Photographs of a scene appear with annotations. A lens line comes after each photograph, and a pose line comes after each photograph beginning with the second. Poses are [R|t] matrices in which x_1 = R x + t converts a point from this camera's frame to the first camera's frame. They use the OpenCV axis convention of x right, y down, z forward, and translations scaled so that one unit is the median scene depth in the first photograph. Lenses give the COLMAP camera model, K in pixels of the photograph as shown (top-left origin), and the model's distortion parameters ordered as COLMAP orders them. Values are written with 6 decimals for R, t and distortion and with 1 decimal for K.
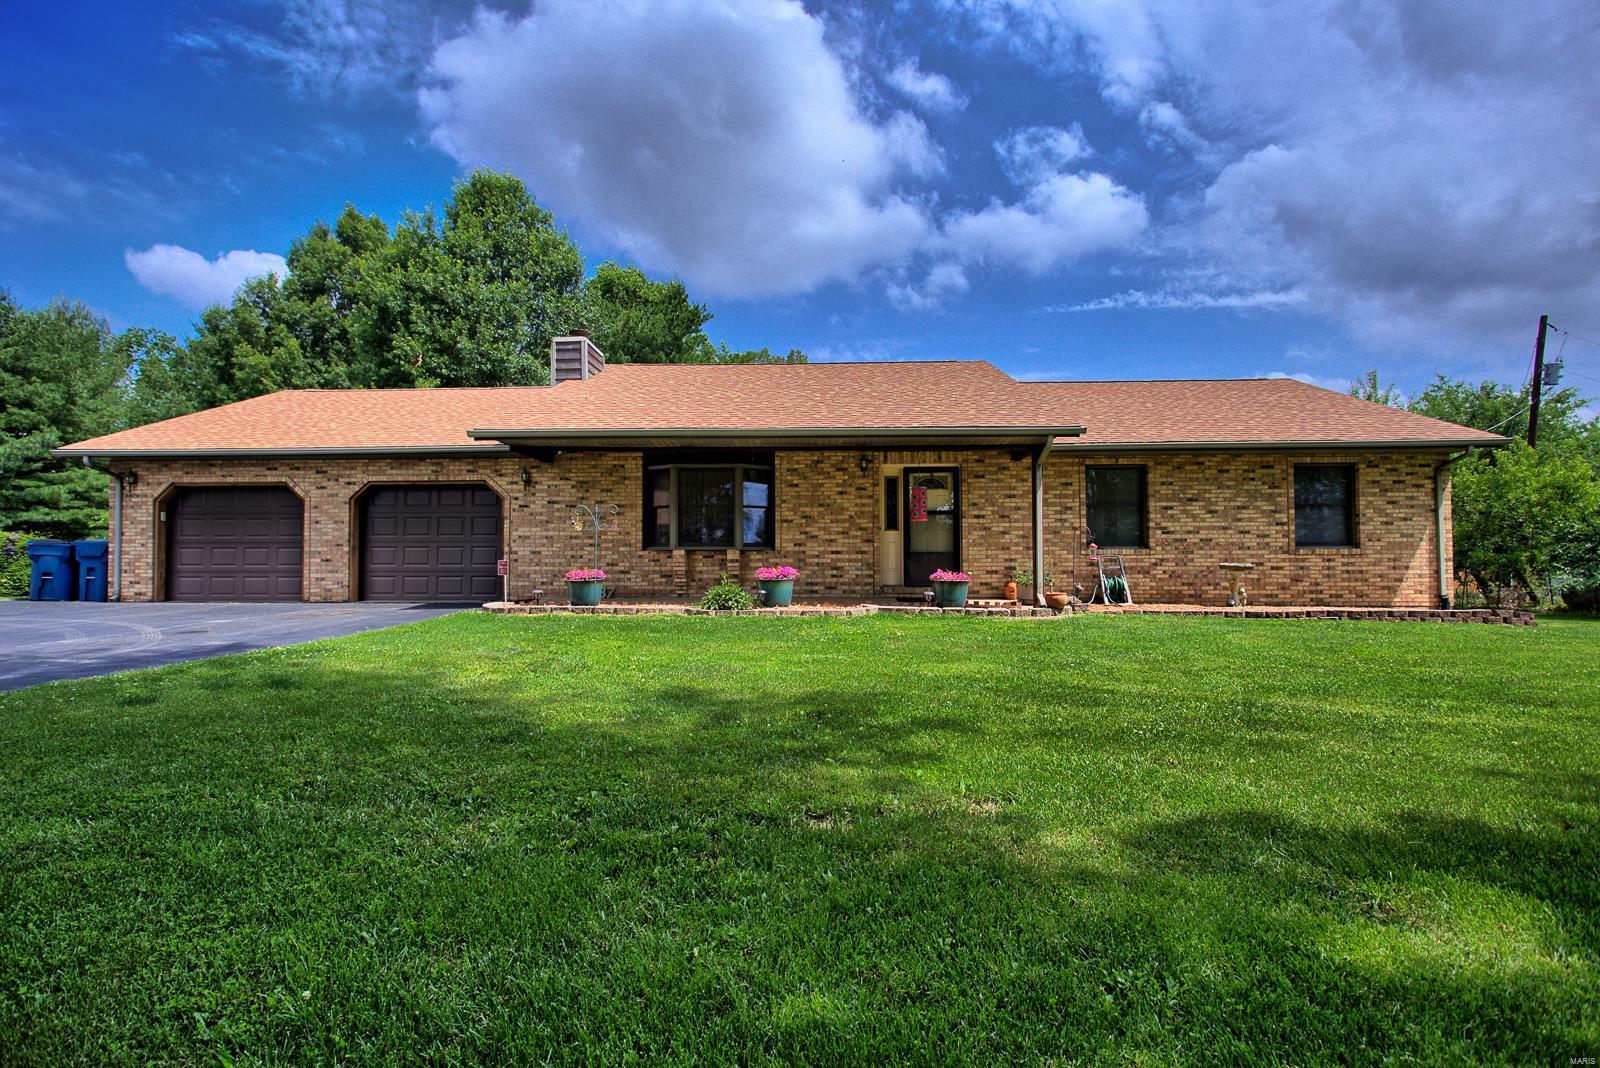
lens RADIAL K [[756.6, 0, 787.7], [0, 756.6, 546.0], [0, 0, 1]] dist [-0.002126, 0.000424]
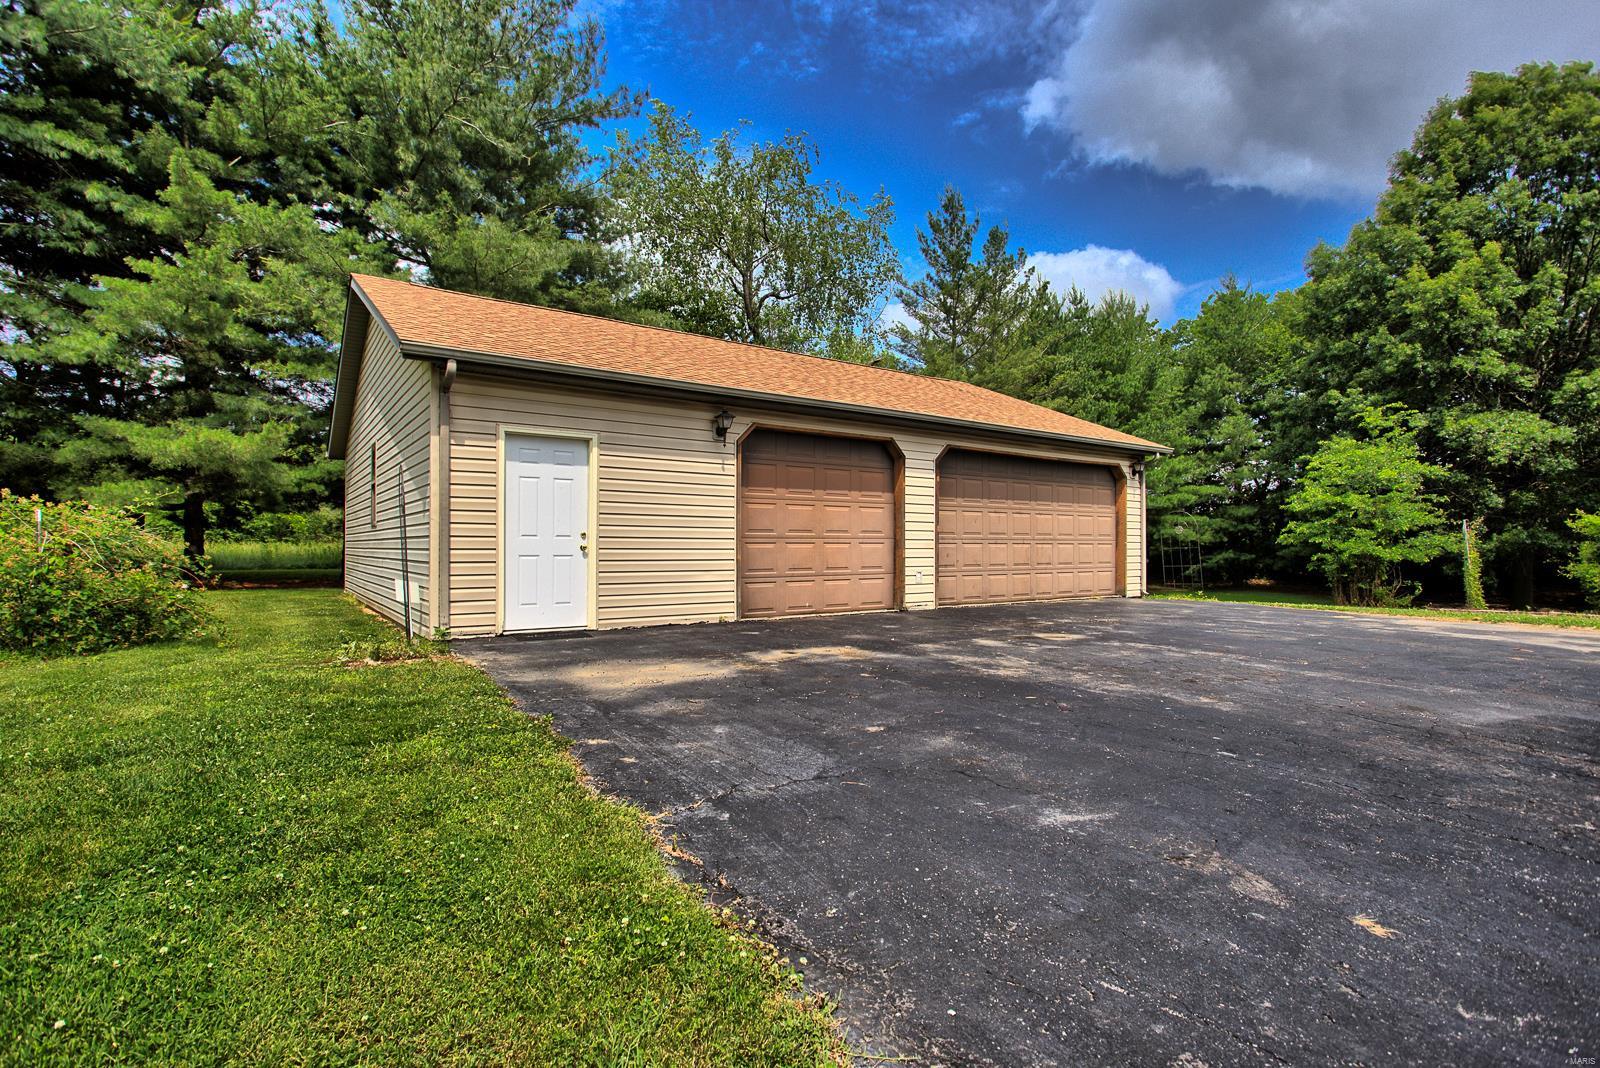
lens RADIAL K [[756.6, 0, 787.7], [0, 756.6, 546.0], [0, 0, 1]] dist [-0.002126, 0.000424]
pose [[0.609810, 0.002333, -0.792544, -1.304517], [0.017165, 0.999722, 0.016151, -0.018519], [0.792361, -0.023453, 0.609601, 0.054978]]
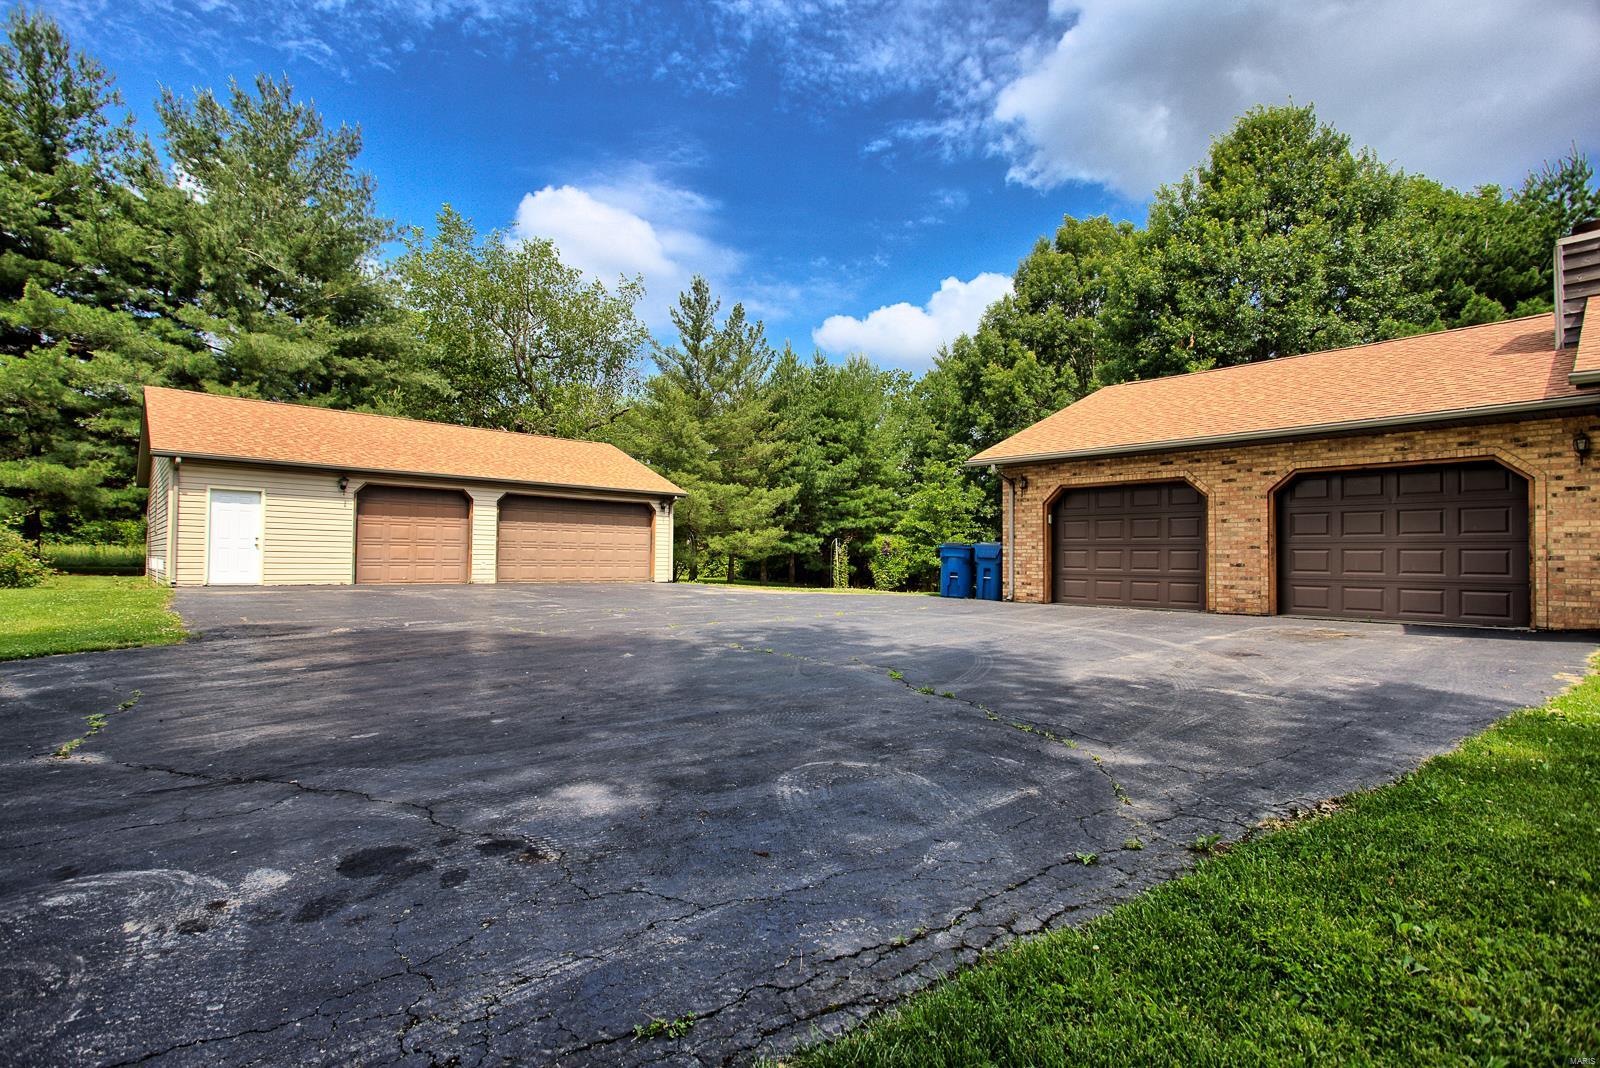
lens RADIAL K [[762.1, 0, 790.7], [0, 762.1, 536.4], [0, 0, 1]] dist [0.004656, 0.000350]
pose [[0.704207, -0.011945, -0.709894, -0.364451], [0.003505, 0.999905, -0.013348, -0.003908], [0.709986, 0.006911, 0.704182, 0.036855]]
